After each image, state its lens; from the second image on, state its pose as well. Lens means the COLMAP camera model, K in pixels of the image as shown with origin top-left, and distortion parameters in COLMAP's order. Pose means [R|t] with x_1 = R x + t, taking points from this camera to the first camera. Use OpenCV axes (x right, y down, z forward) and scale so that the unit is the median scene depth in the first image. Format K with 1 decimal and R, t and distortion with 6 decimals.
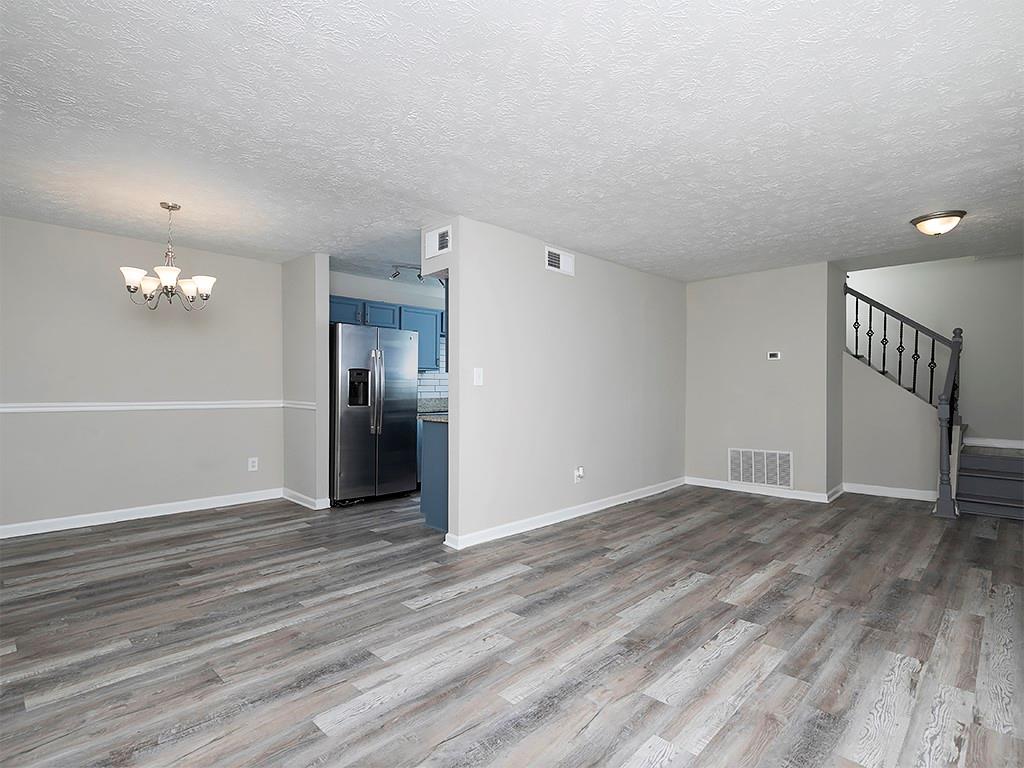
lens RADIAL K [[518.9, 0, 515.1], [0, 518.9, 389.8], [0, 0, 1]] dist [0.008357, -0.000966]
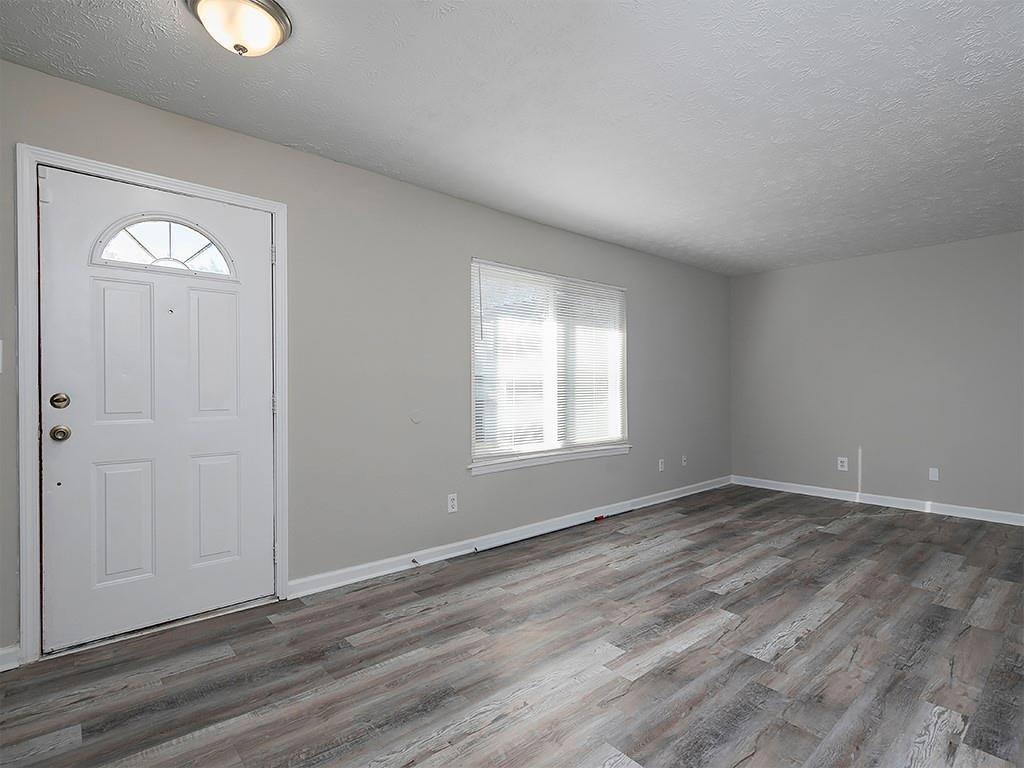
lens RADIAL K [[518.9, 0, 517.6], [0, 518.9, 386.8], [0, 0, 1]] dist [0.008357, -0.000966]
pose [[-0.997068, -0.001992, 0.076491, 0.577264], [-0.001529, 0.999980, 0.006114, -0.003225], [-0.076501, 0.005979, -0.997052, 1.573762]]
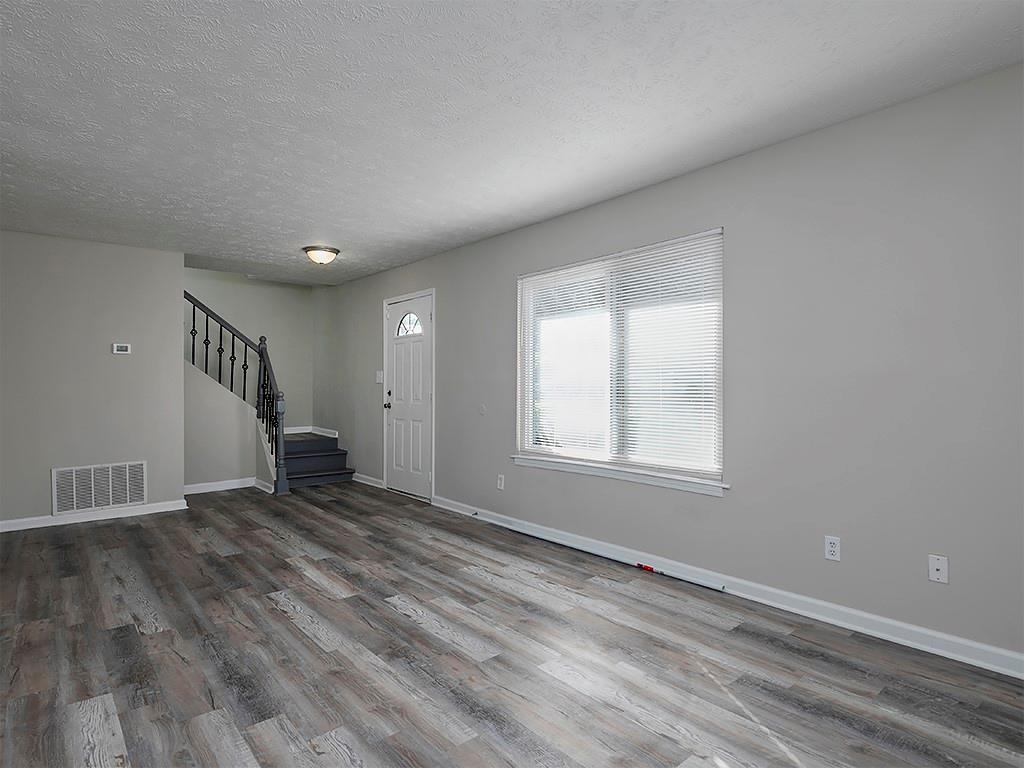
lens RADIAL K [[559.8, 0, 509.9], [0, 559.8, 392.6], [0, 0, 1]] dist [-0.004691, 0.000367]
pose [[0.099042, -0.013008, 0.994998, -0.518750], [0.007887, 0.999893, 0.012287, -0.002396], [-0.995052, 0.006630, 0.099134, 0.458010]]
